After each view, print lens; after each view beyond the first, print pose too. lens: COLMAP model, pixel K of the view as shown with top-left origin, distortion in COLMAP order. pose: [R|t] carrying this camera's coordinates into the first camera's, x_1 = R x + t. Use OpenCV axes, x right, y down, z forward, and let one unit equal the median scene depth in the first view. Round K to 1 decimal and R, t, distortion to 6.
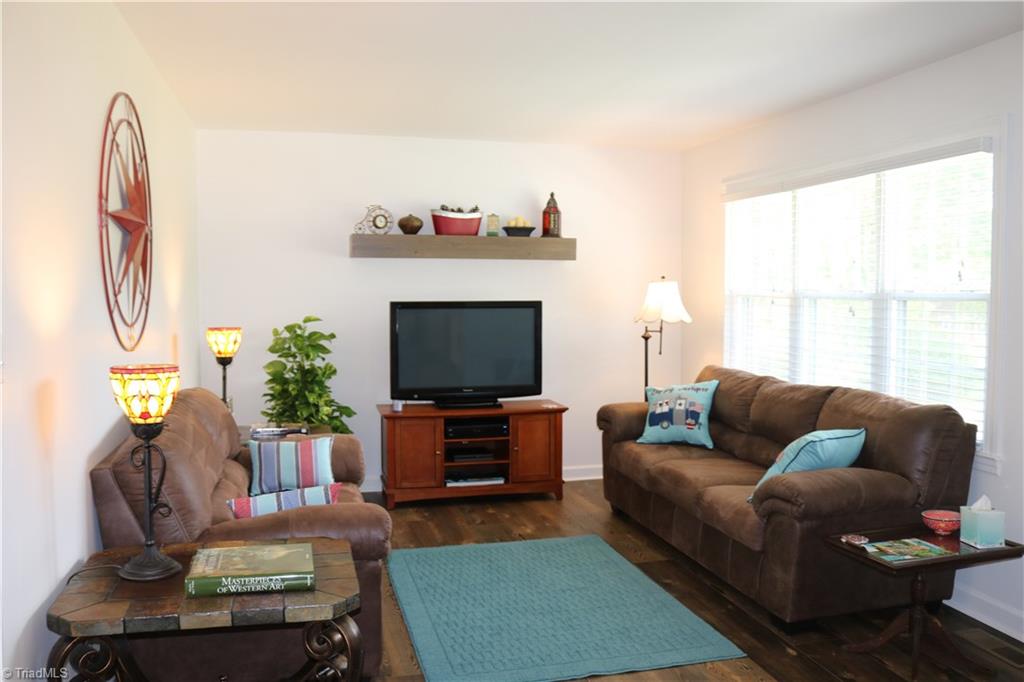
lens RADIAL K [[853.6, 0, 519.6], [0, 853.6, 338.2], [0, 0, 1]] dist [-0.145743, 0.123614]
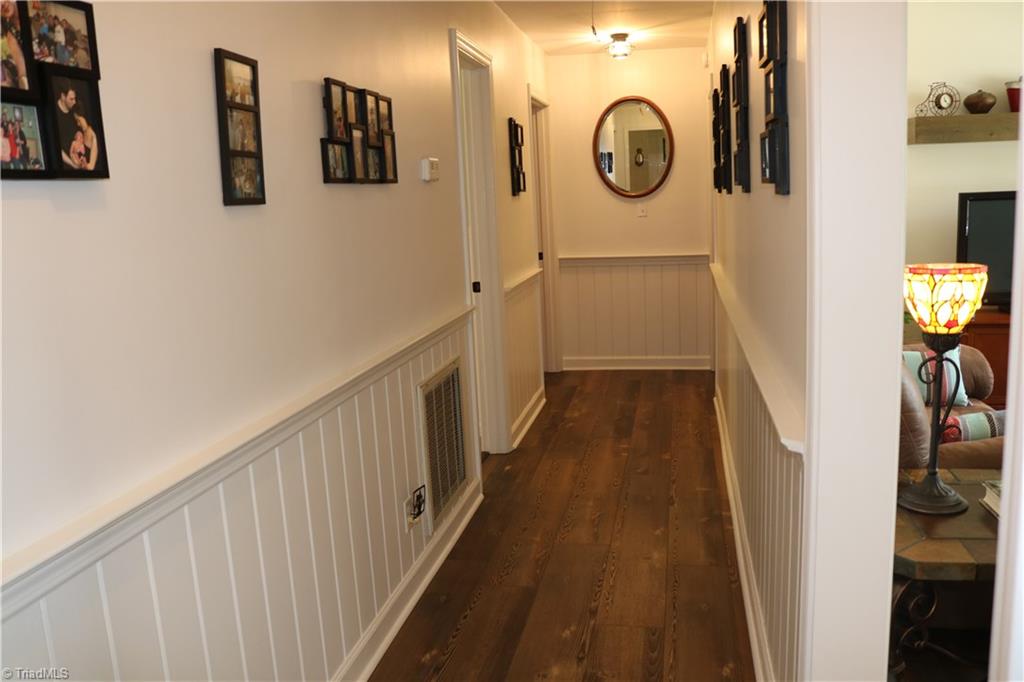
lens RADIAL K [[853.6, 0, 511.9], [0, 853.6, 343.9], [0, 0, 1]] dist [-0.145743, 0.123614]
pose [[0.901835, 0.027268, -0.431220, -0.231198], [0.025133, 0.993006, 0.115355, 0.002393], [0.431350, -0.114868, 0.894842, 0.026293]]
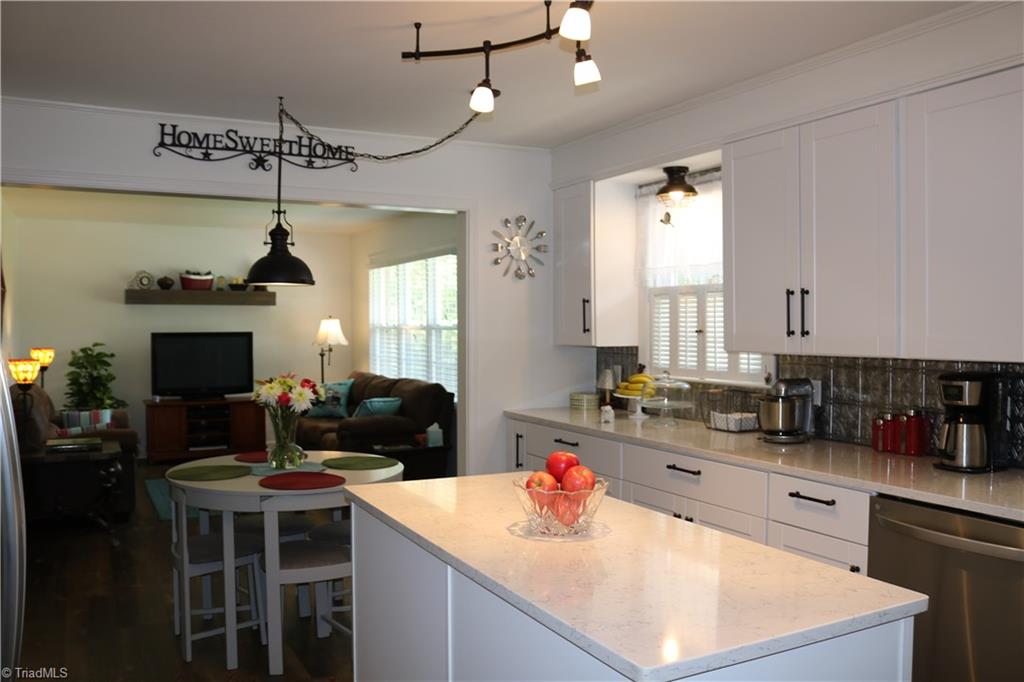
lens RADIAL K [[853.6, 0, 509.6], [0, 853.6, 338.3], [0, 0, 1]] dist [-0.145743, 0.123614]
pose [[0.975013, -0.006404, 0.222053, 0.173191], [0.014855, 0.999227, -0.036409, 0.038030], [-0.221649, 0.038798, 0.974354, -0.739468]]
